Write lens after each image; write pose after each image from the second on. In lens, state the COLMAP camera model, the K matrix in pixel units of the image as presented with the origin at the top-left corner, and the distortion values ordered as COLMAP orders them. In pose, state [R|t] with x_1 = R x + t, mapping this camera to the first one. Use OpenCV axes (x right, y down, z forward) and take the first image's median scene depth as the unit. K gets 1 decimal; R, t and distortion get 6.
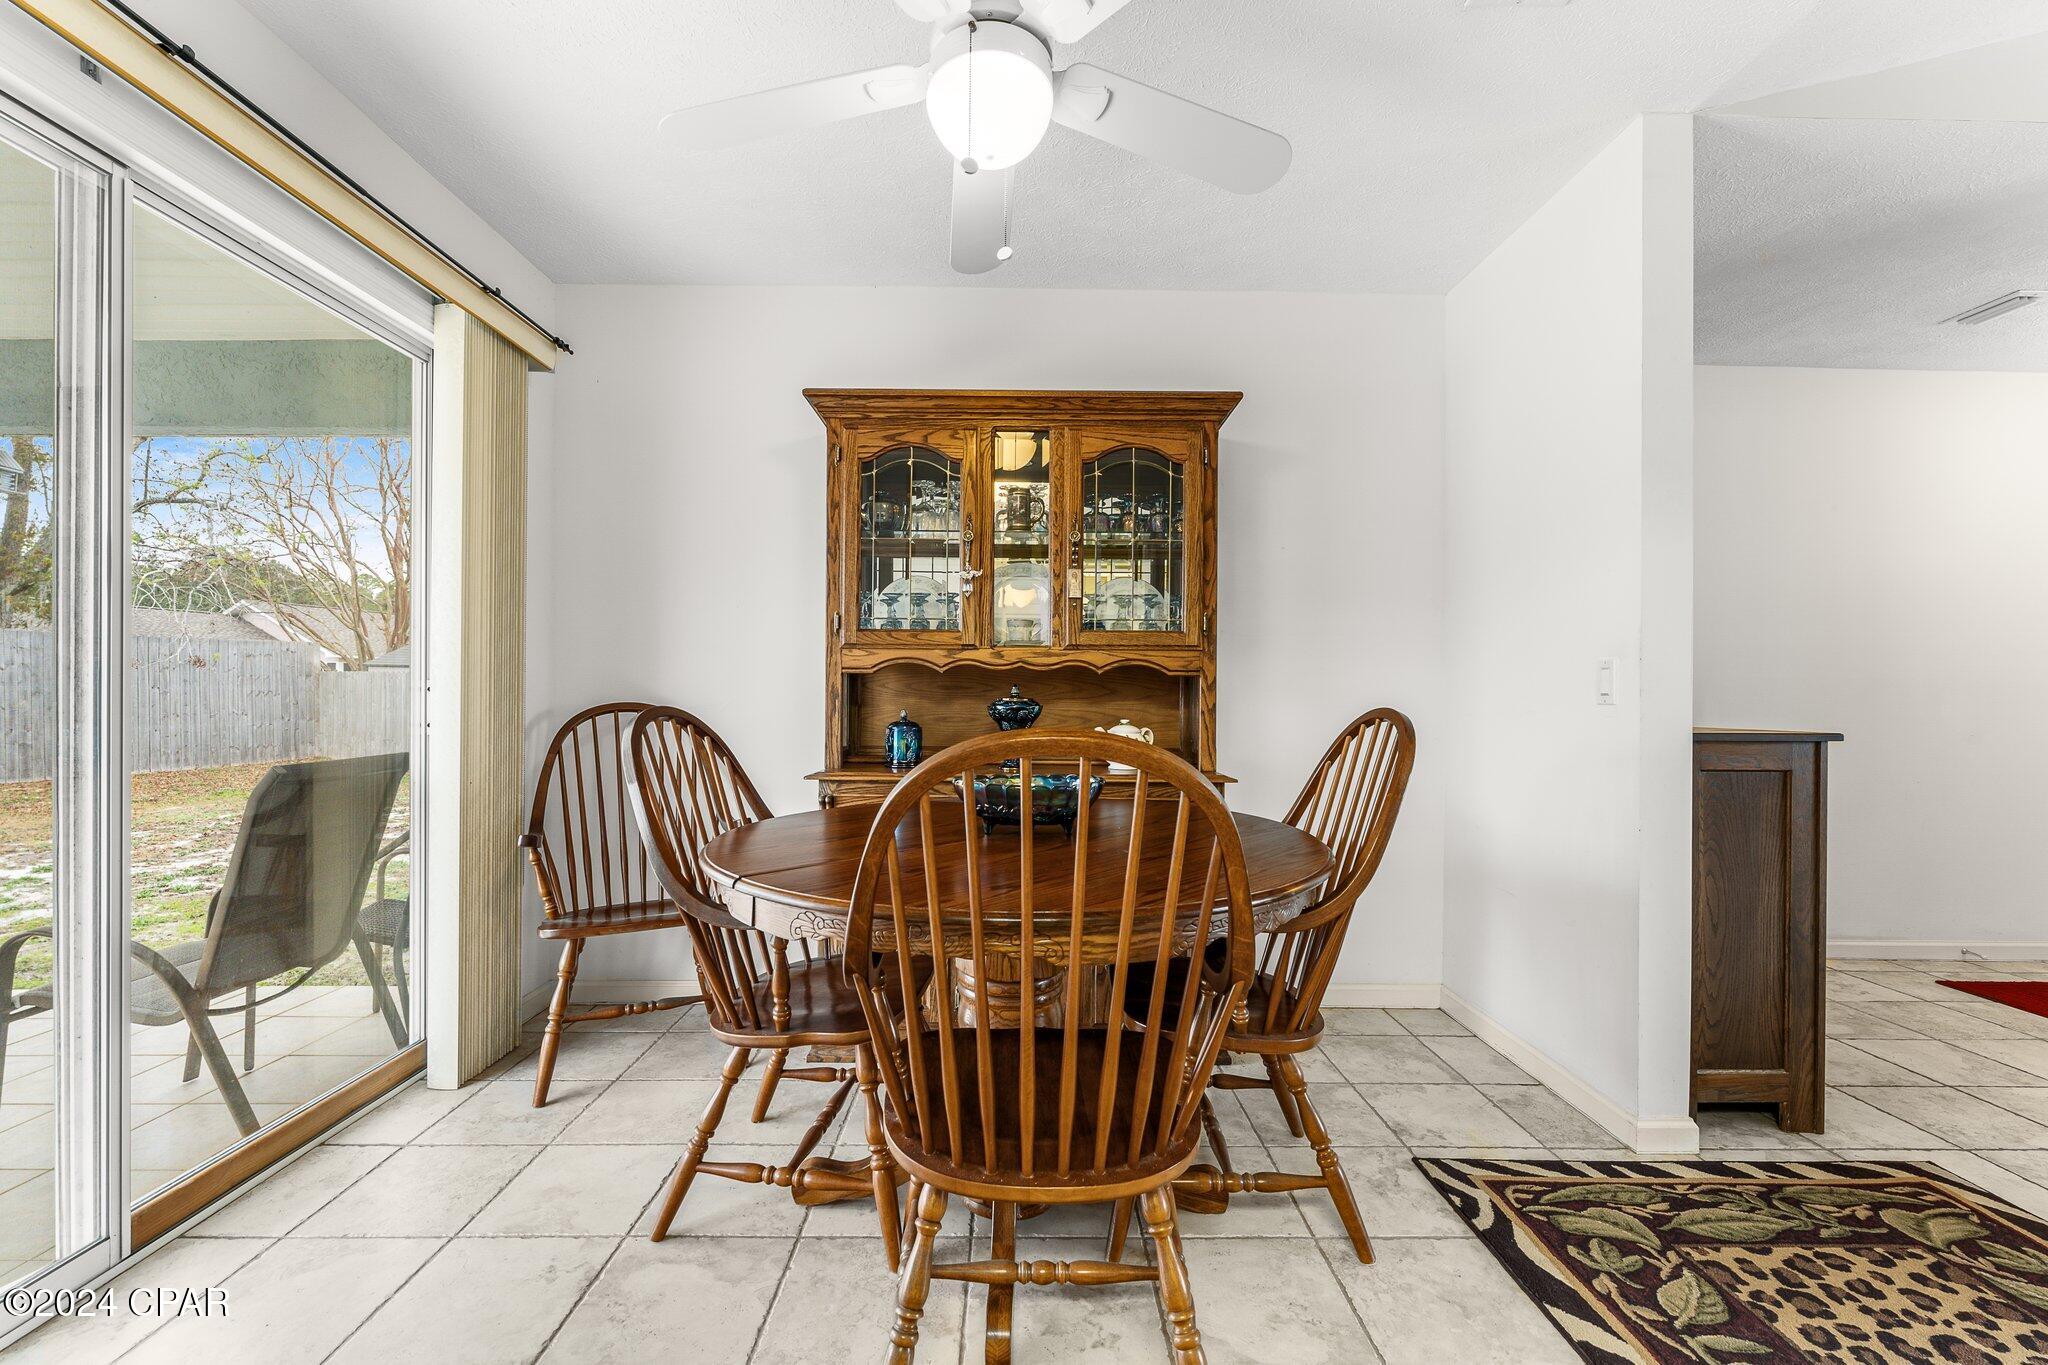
lens RADIAL K [[851.7, 0, 1015.9], [0, 851.7, 700.7], [0, 0, 1]] dist [-0.007883, -0.000106]
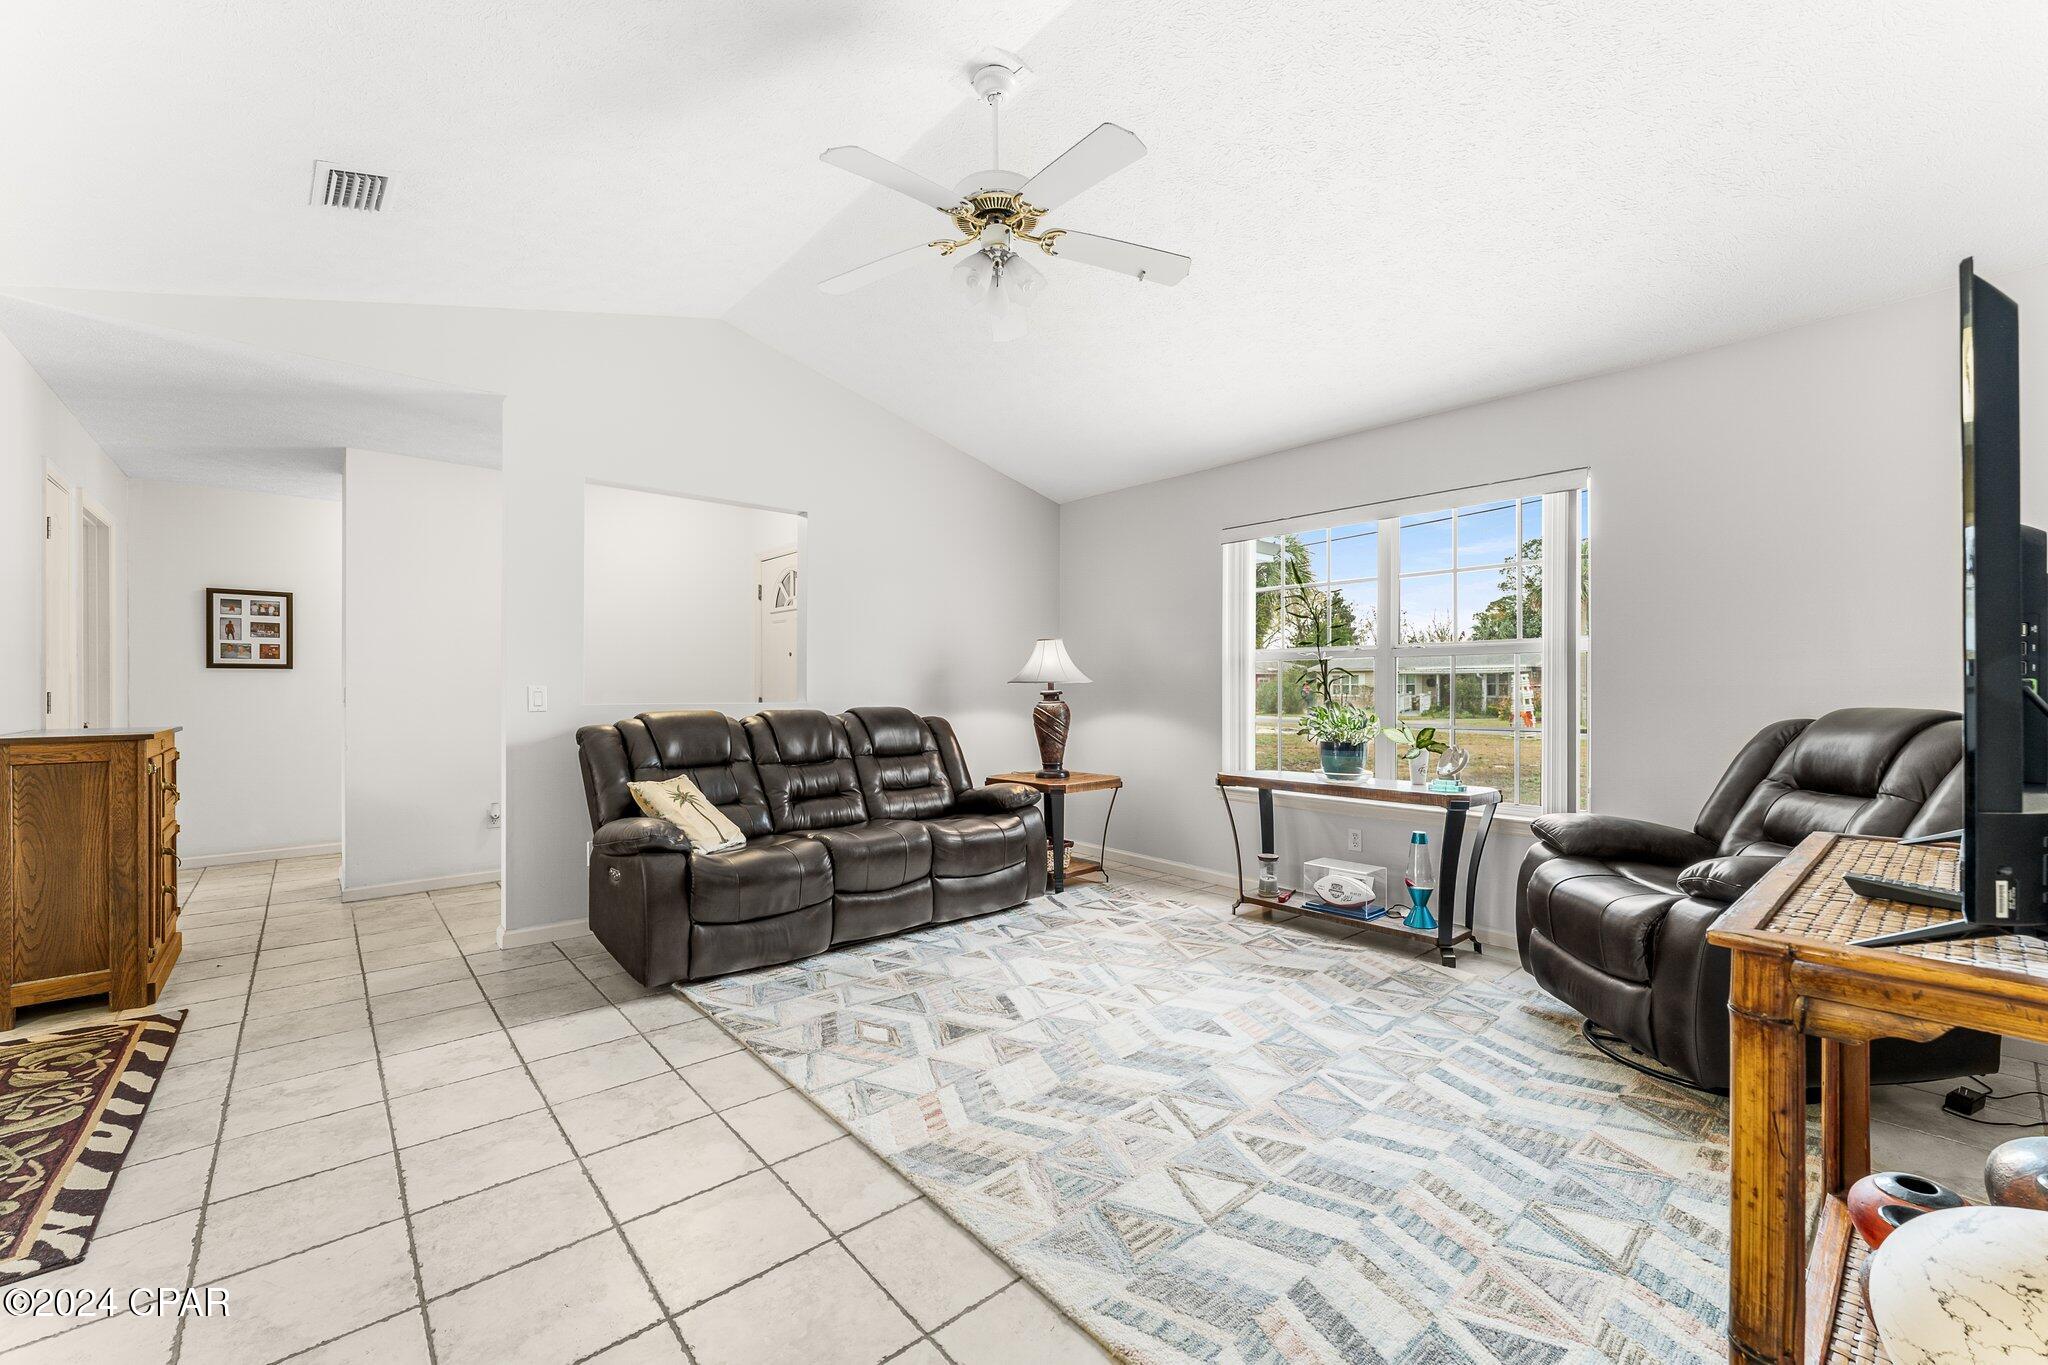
lens RADIAL K [[819.5, 0, 1020.3], [0, 819.5, 686.9], [0, 0, 1]] dist [0.001541, -0.000356]
pose [[0.759394, -0.007543, 0.650587, 1.180048], [0.009057, 0.999958, 0.001023, -0.030981], [-0.650568, 0.005115, 0.759431, -1.067035]]
